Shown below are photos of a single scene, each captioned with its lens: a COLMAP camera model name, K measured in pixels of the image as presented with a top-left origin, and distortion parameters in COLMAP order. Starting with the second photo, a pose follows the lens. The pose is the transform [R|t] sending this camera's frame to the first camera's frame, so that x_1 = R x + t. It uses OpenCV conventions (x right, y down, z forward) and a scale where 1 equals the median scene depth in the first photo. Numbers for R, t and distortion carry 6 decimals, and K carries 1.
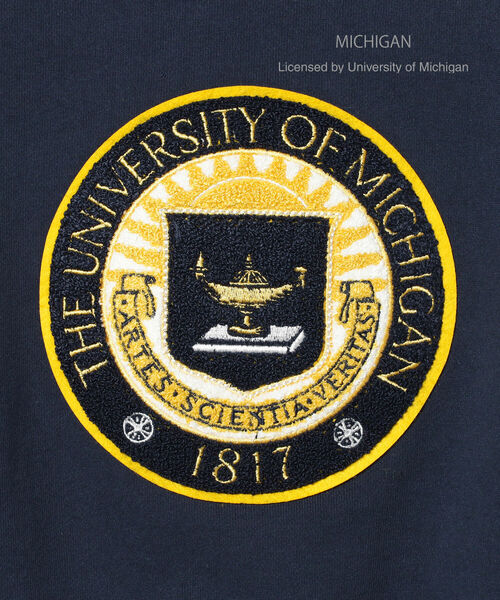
lens RADIAL K [[2388.2, 0, 250.4], [0, 2388.2, 300.8], [0, 0, 1]] dist [-0.064287, 0.000000]
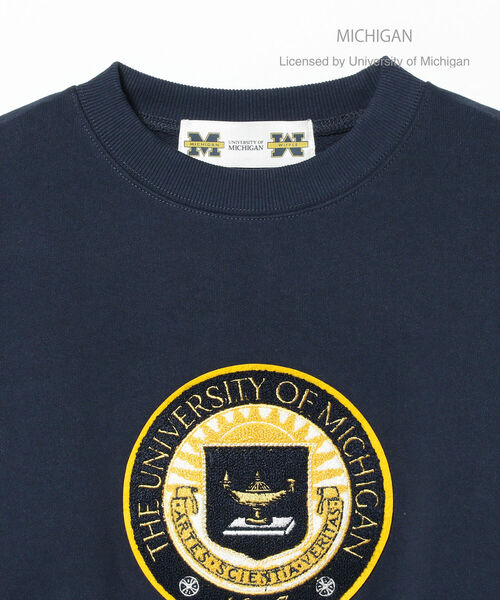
lens RADIAL K [[2388.2, 0, 249.7], [0, 2388.2, 300.6], [0, 0, 1]] dist [-0.064287, 0.000000]
pose [[0.999472, -0.029721, -0.013112, 0.017885], [0.027793, 0.991325, -0.128463, 0.069359], [0.016816, 0.128030, 0.991628, -0.552759]]
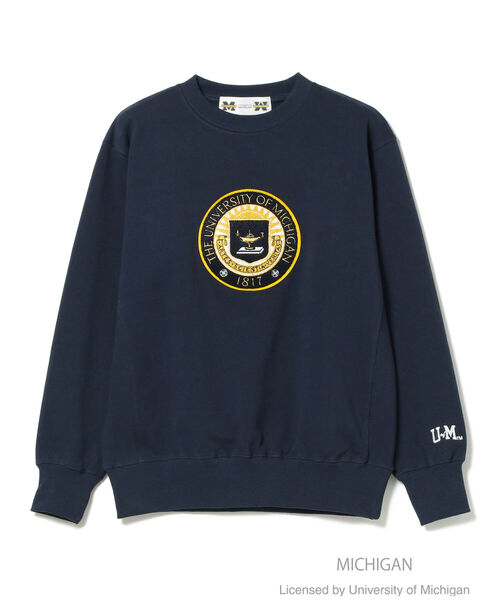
lens RADIAL K [[2024.4, 0, 249.8], [0, 2024.4, 299.1], [0, 0, 1]] dist [-0.486520, 0.000000]
pose [[0.999538, -0.028813, 0.009629, -0.036859], [0.029565, 0.995485, -0.090195, 0.411025], [-0.006987, 0.090438, 0.995878, -2.440568]]
